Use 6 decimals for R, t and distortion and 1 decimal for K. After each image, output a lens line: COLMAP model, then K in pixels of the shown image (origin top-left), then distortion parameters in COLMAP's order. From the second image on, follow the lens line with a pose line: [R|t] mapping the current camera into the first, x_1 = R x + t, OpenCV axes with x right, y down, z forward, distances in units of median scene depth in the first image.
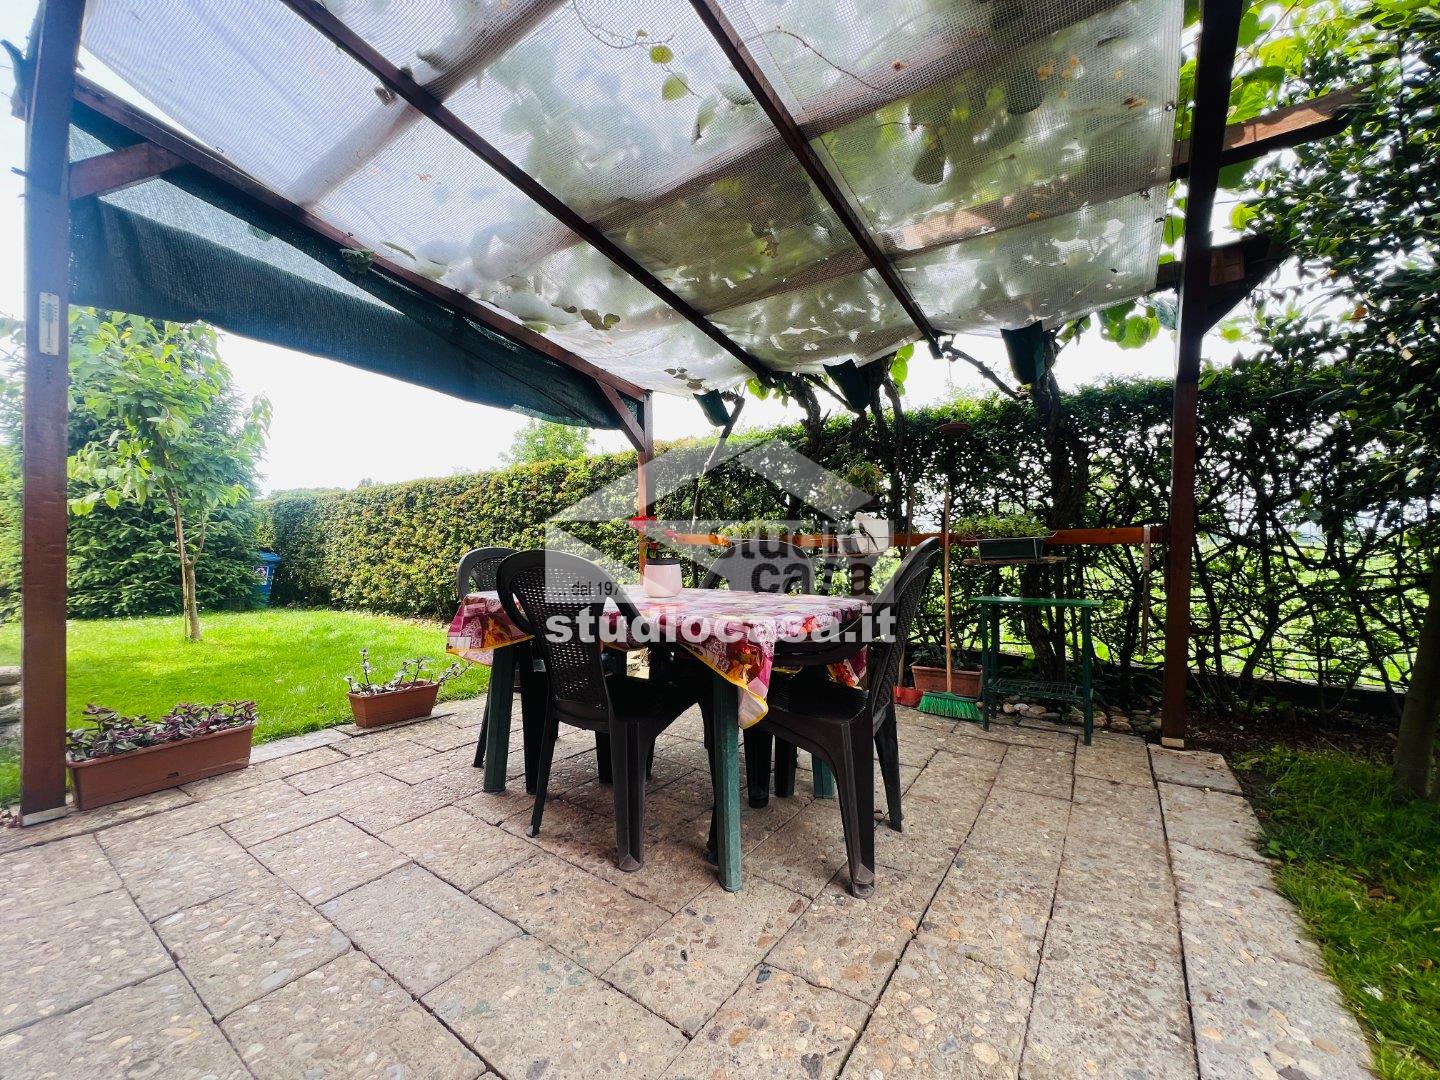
lens RADIAL K [[576.8, 0, 717.5], [0, 576.8, 543.4], [0, 0, 1]] dist [-0.004384, 0.002579]
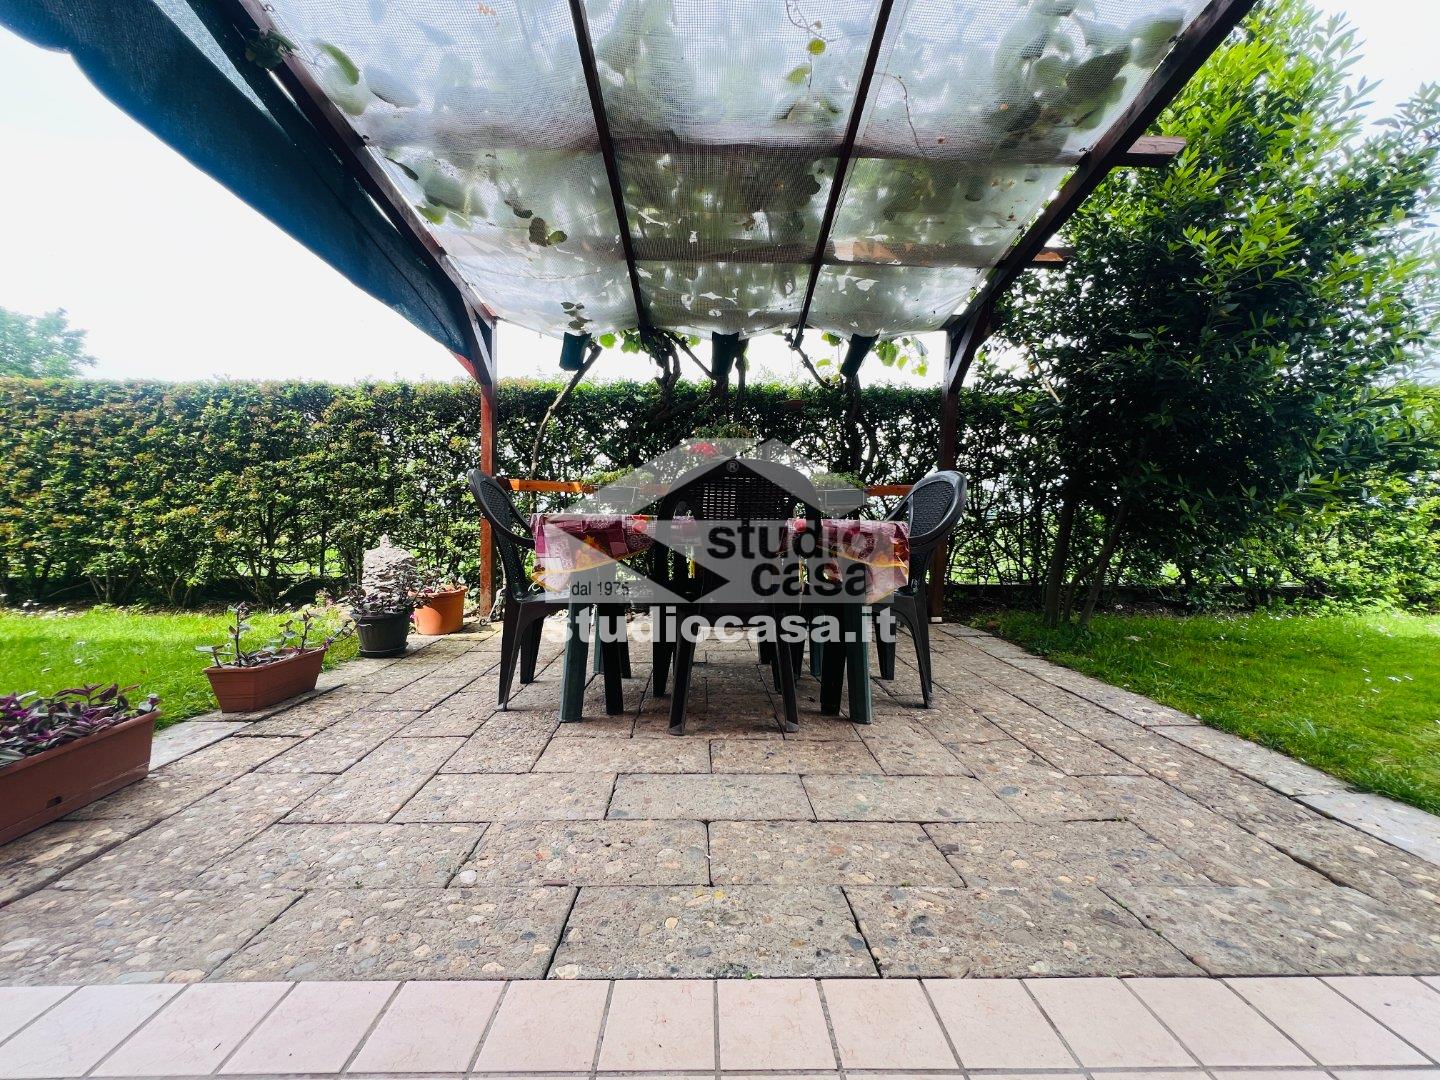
lens RADIAL K [[576.8, 0, 717.5], [0, 576.8, 543.4], [0, 0, 1]] dist [-0.004384, 0.002579]
pose [[0.803257, -0.011195, 0.595527, -0.671271], [-0.013515, 0.999223, 0.037013, 0.087810], [-0.595479, -0.037779, 0.802482, 0.093441]]
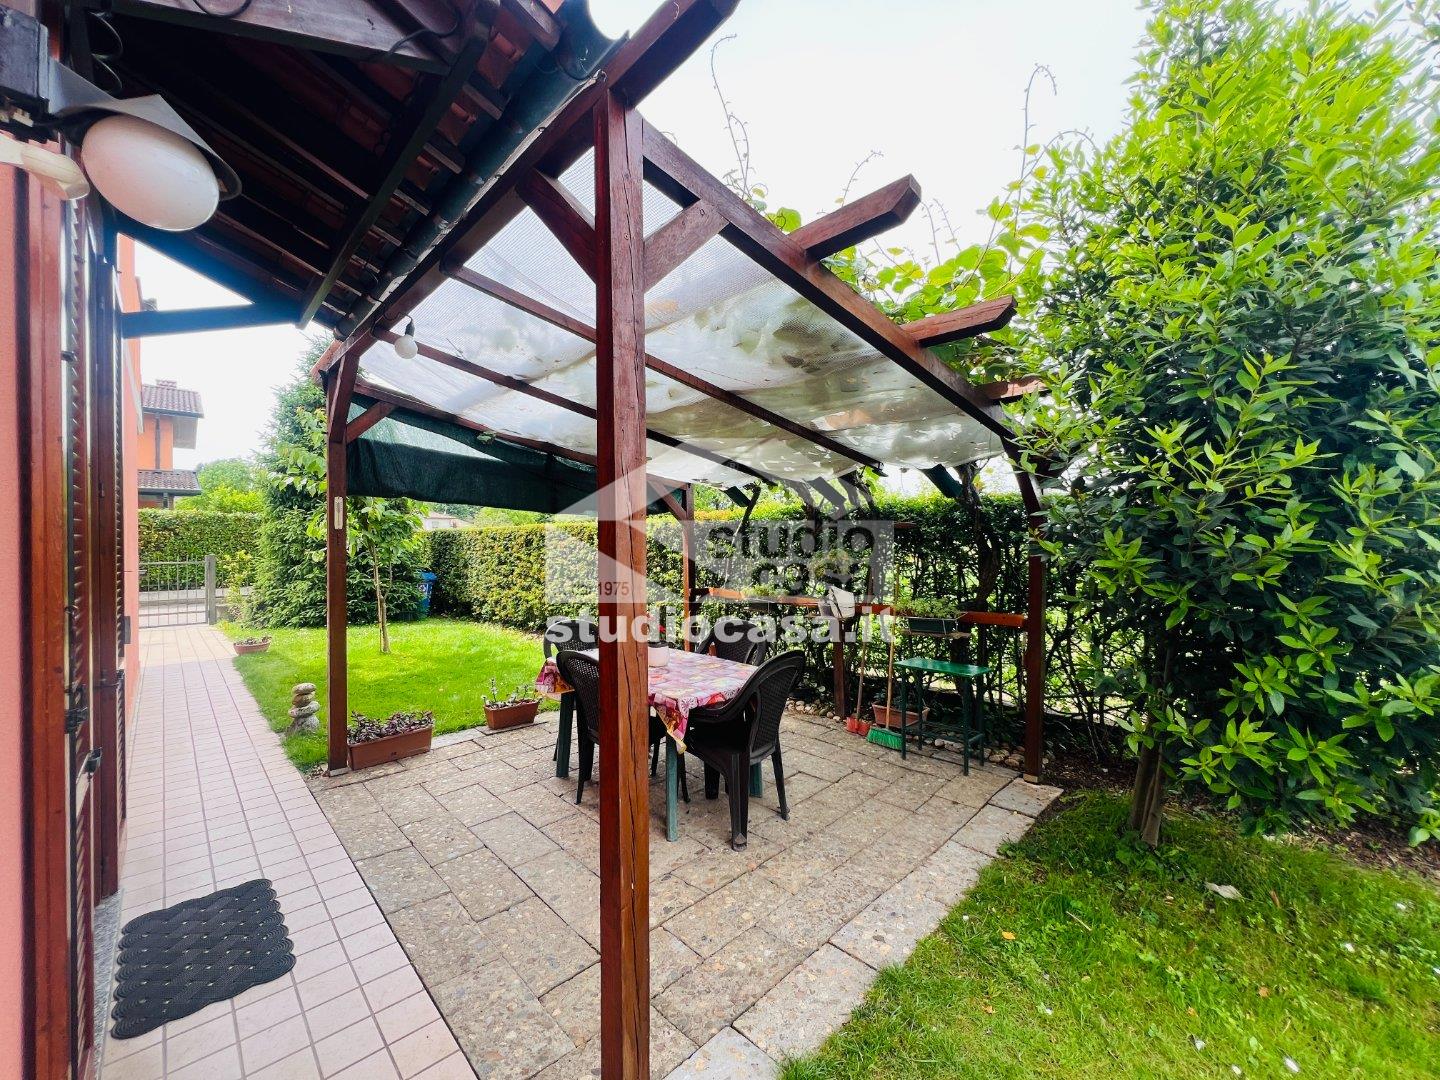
lens RADIAL K [[576.8, 0, 717.5], [0, 576.8, 543.4], [0, 0, 1]] dist [-0.004384, 0.002579]
pose [[0.982389, 0.000313, -0.186848, 0.330828], [0.001587, 0.999949, 0.010018, -0.237054], [0.186842, -0.010138, 0.982338, -0.498399]]
